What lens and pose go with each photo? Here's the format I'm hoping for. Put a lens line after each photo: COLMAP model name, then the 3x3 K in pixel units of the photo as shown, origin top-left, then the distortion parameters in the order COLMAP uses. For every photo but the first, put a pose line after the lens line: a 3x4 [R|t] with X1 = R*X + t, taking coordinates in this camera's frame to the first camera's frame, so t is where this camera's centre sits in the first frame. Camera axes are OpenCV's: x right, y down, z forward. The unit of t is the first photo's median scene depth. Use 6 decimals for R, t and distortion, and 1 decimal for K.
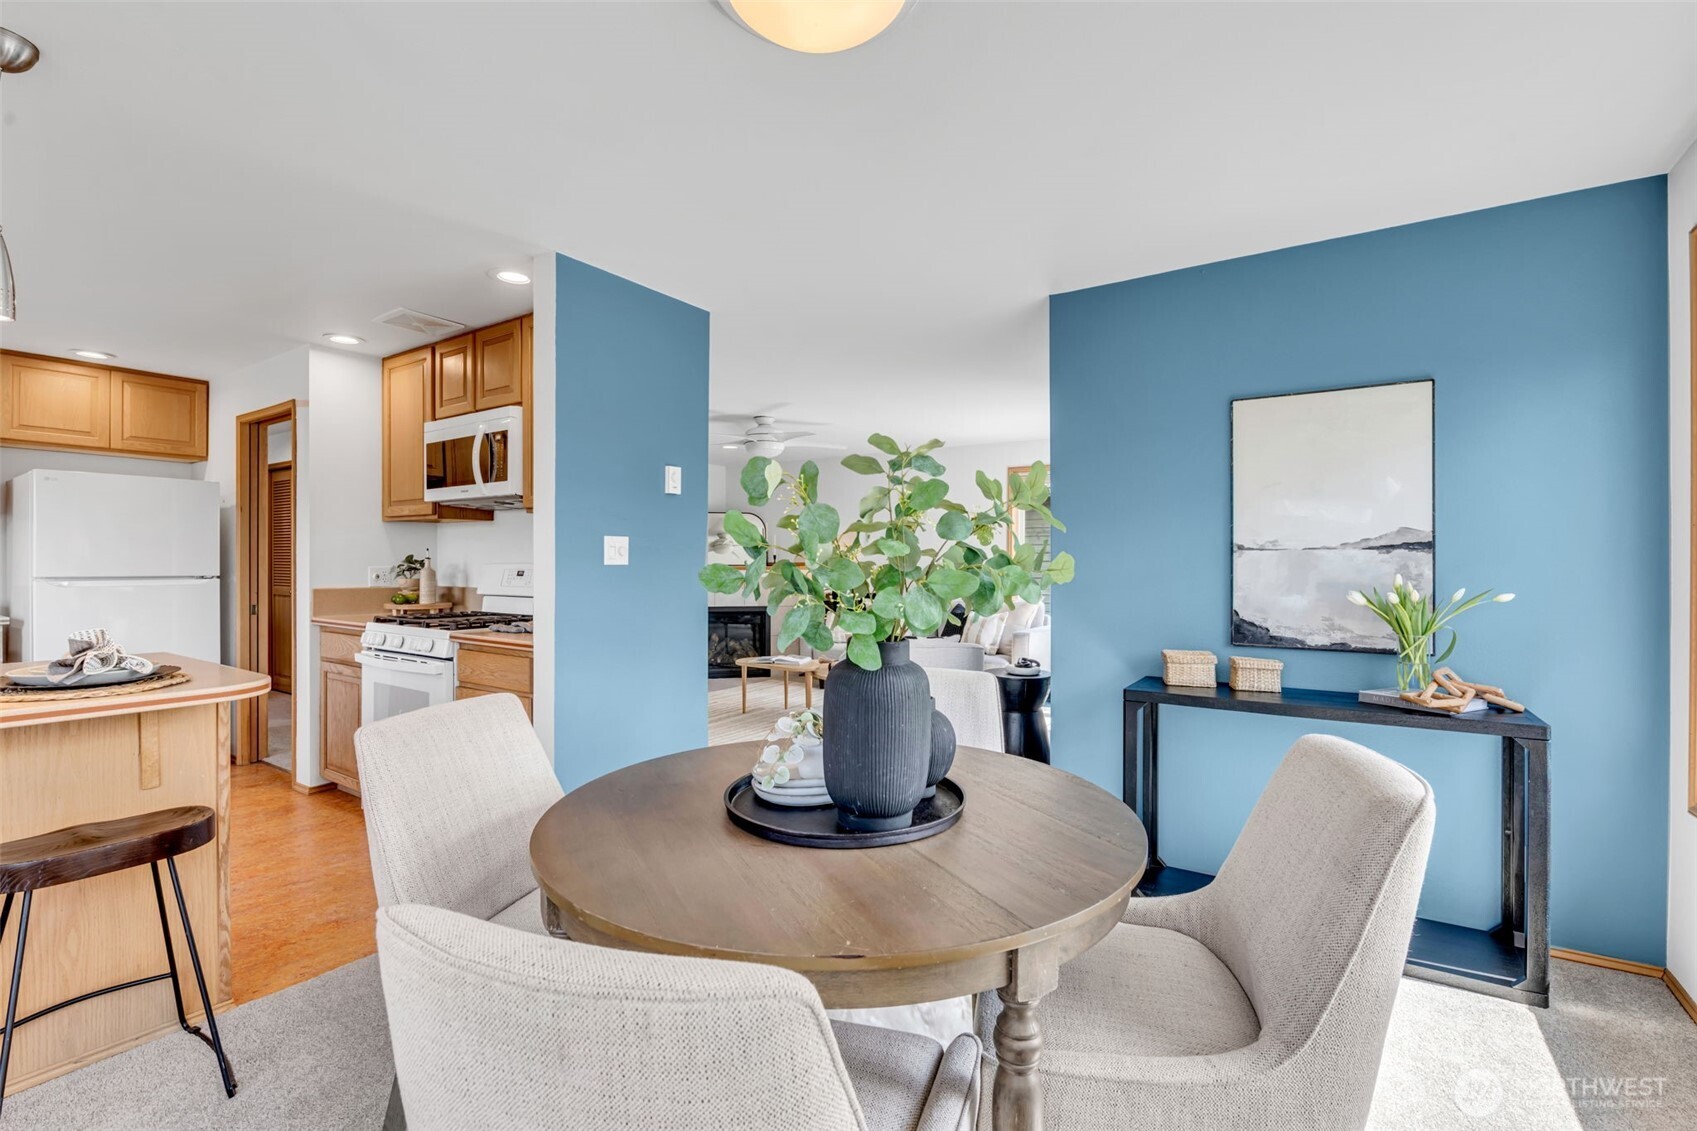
lens RADIAL K [[768.6, 0, 853.6], [0, 768.6, 561.7], [0, 0, 1]] dist [-0.008203, -0.000018]
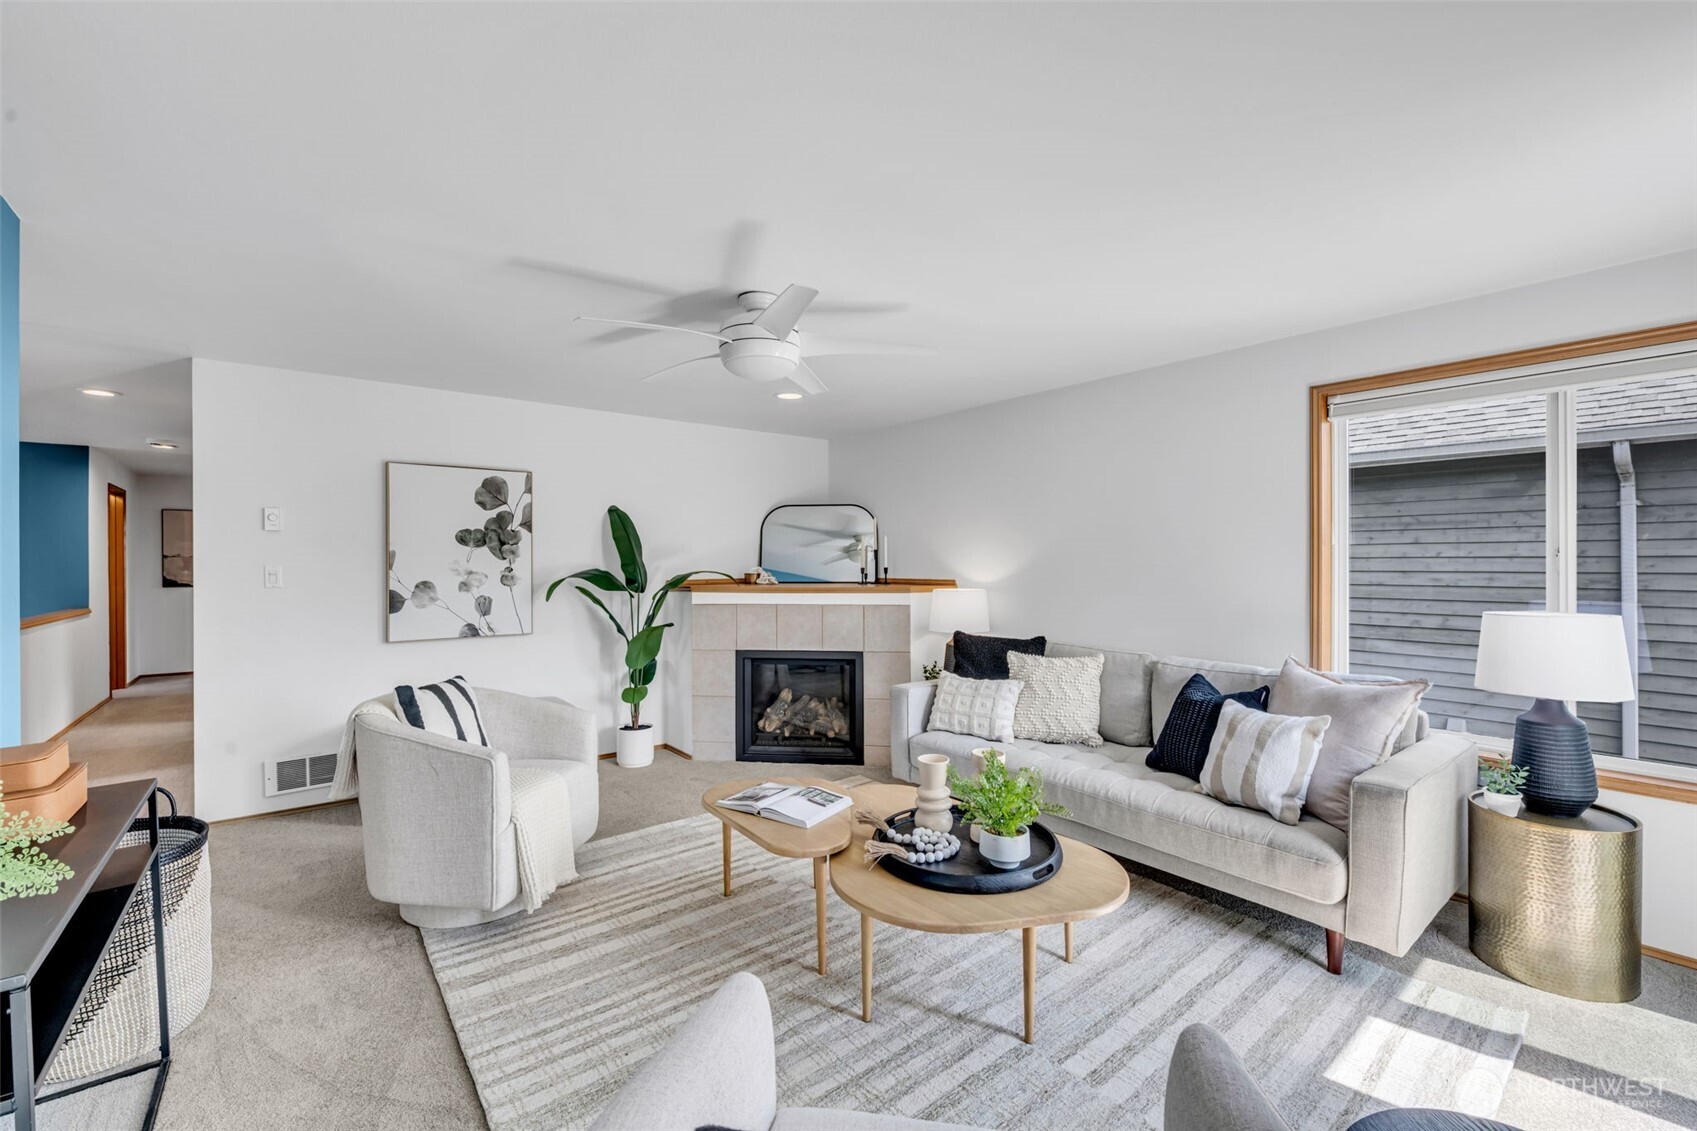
lens RADIAL K [[706.7, 0, 860.5], [0, 706.7, 562.2], [0, 0, 1]] dist [-0.002896, -0.000265]
pose [[0.956365, -0.004550, -0.292139, 0.103399], [0.005006, 0.999987, 0.000812, -0.026925], [0.292132, -0.002239, 0.956375, 0.821707]]
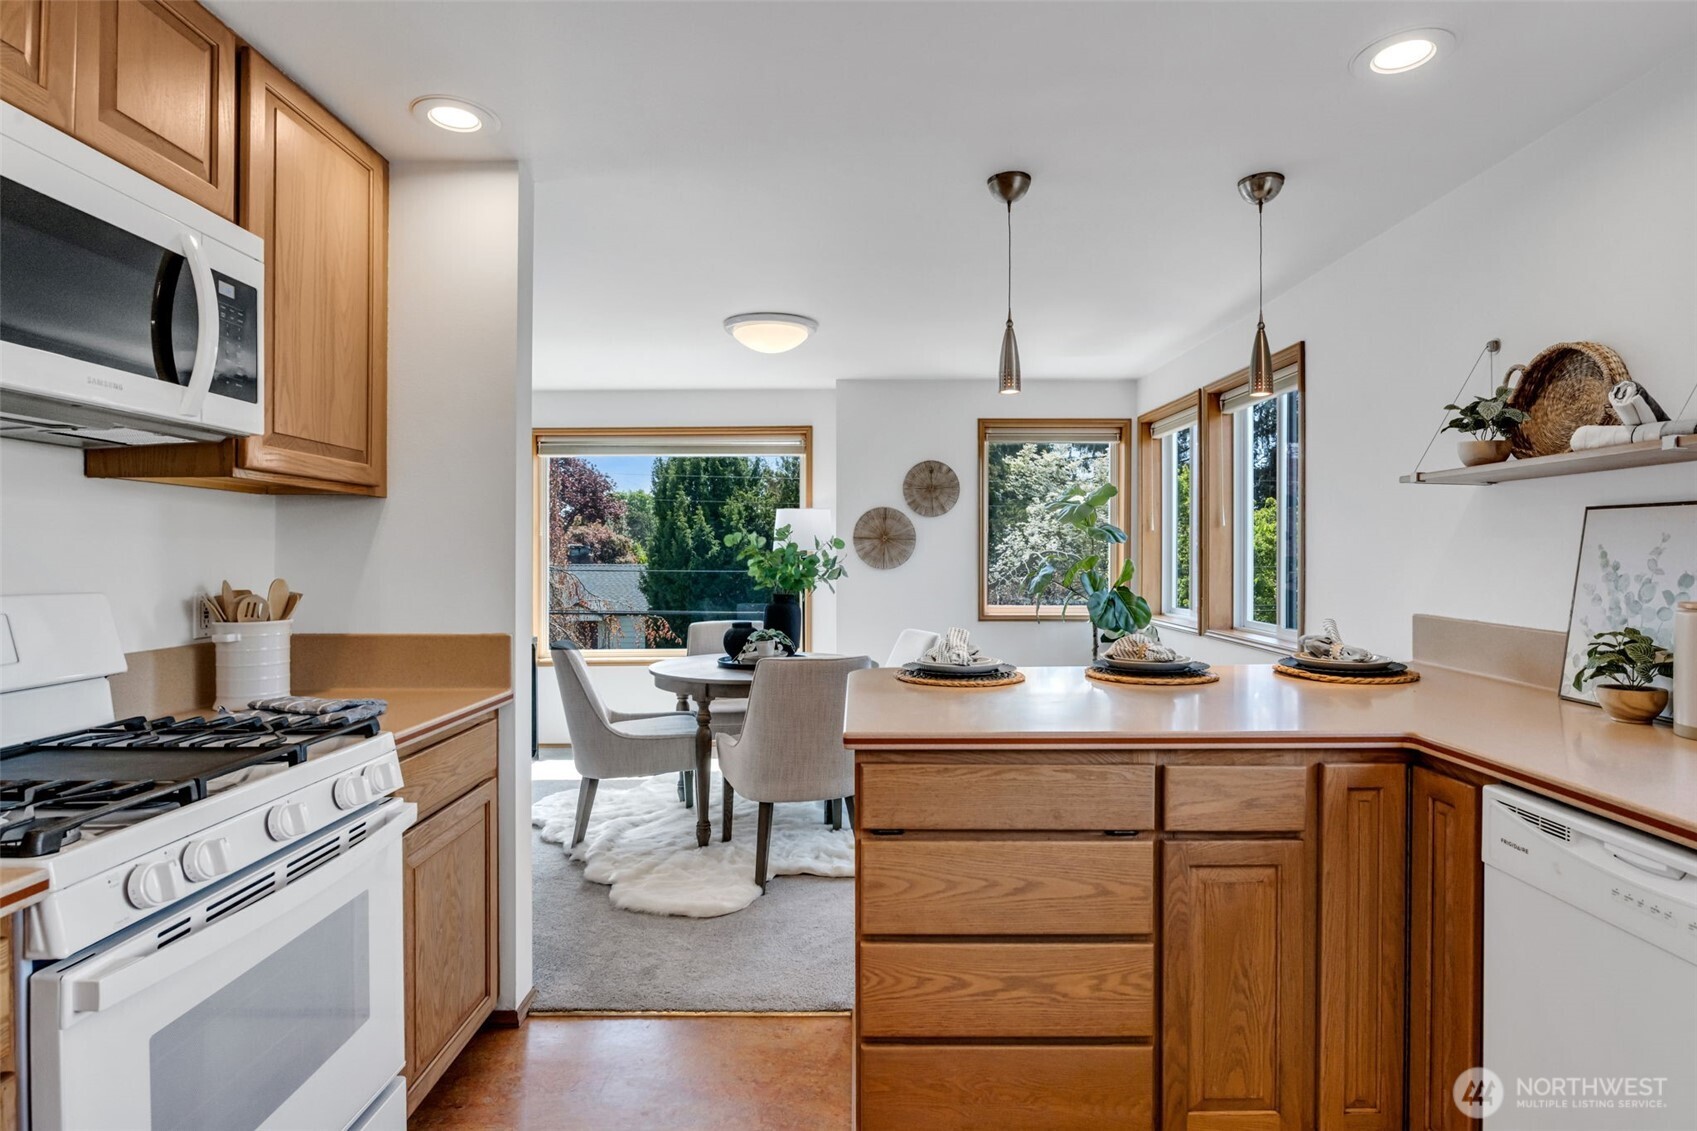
lens RADIAL K [[871.7, 0, 850.4], [0, 871.7, 561.3], [0, 0, 1]] dist [-0.008648, 0.000445]
pose [[-0.554093, -0.008499, 0.832411, -0.871692], [-0.003247, 0.999962, 0.008048, -0.016236], [-0.832448, 0.001757, -0.554100, 0.818169]]
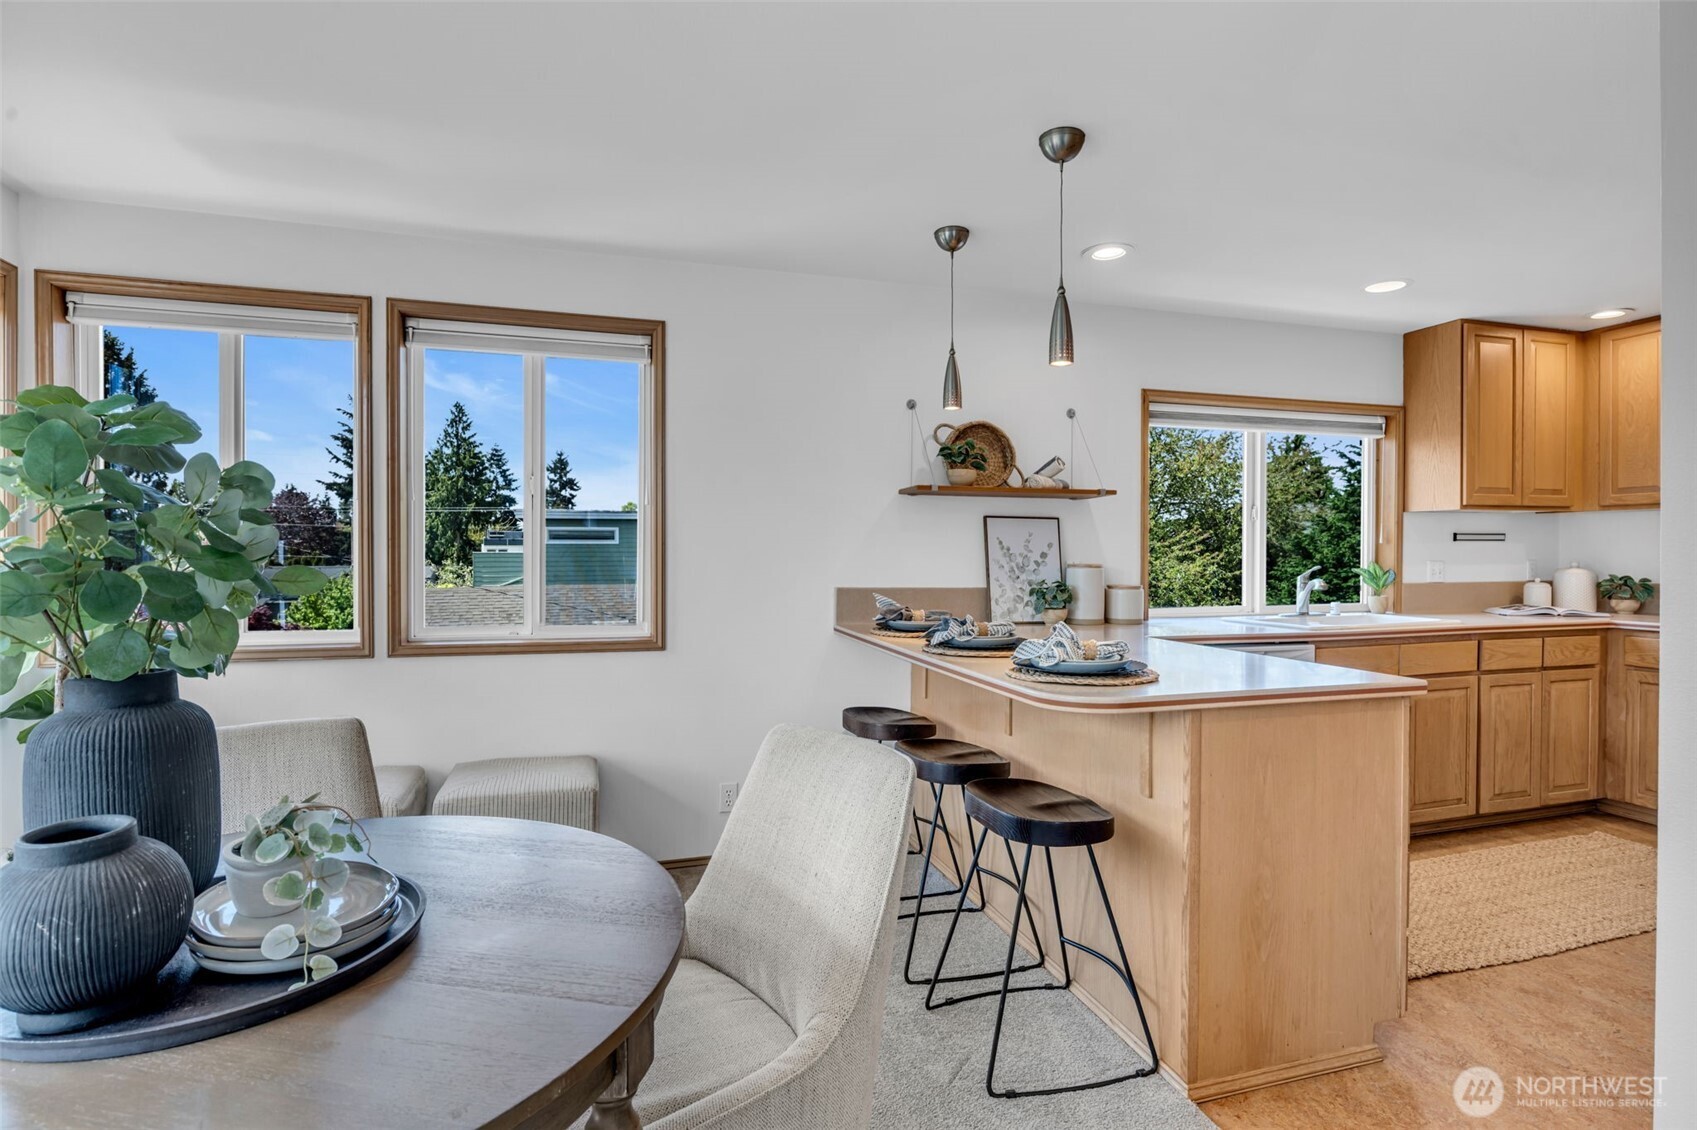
lens RADIAL K [[871.7, 0, 852.8], [0, 871.7, 563.3], [0, 0, 1]] dist [-0.008648, 0.000445]
pose [[-0.626858, 0.005854, -0.779111, 0.071316], [-0.000565, 0.999968, 0.007967, -0.003218], [0.779133, 0.005434, -0.626835, 0.648818]]
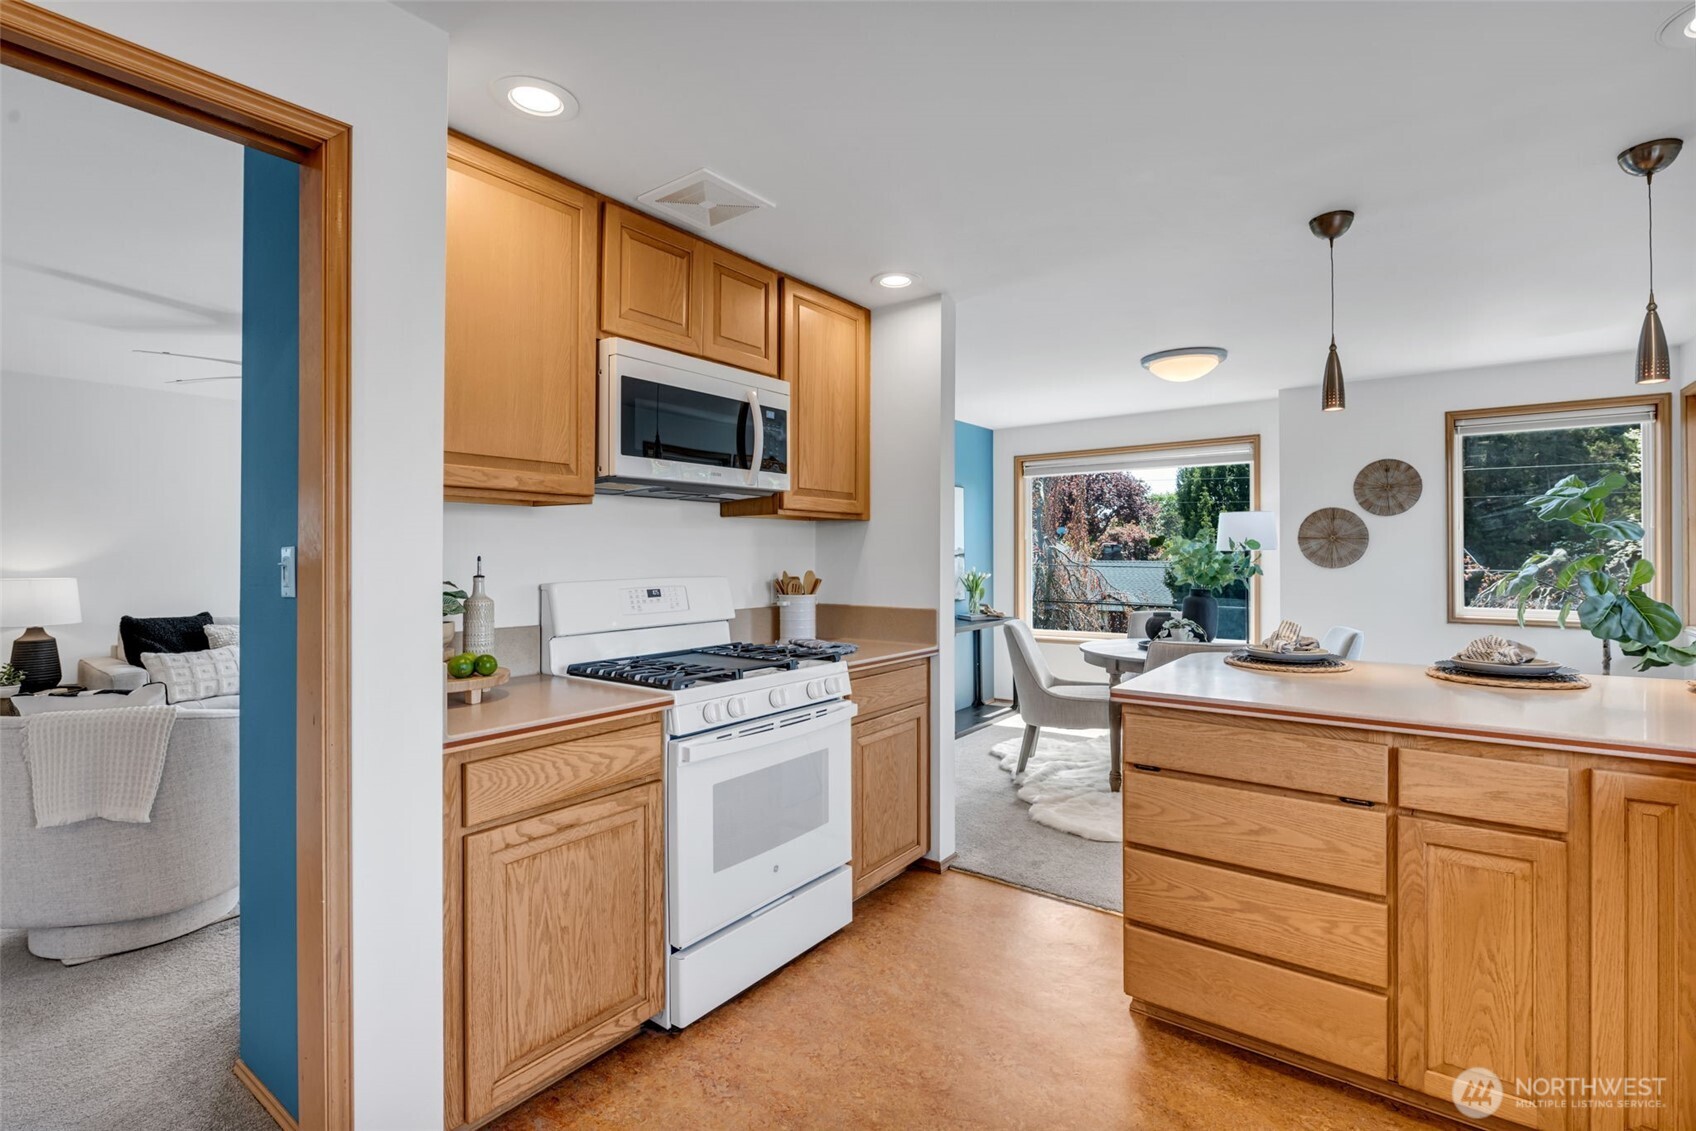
lens RADIAL K [[768.1, 0, 849.4], [0, 768.1, 551.5], [0, 0, 1]] dist [-0.008203, -0.000018]
pose [[0.055197, -0.000840, 0.998475, -1.030435], [0.000477, 1.000000, 0.000815, -0.020554], [-0.998475, 0.000432, 0.055198, 0.732773]]
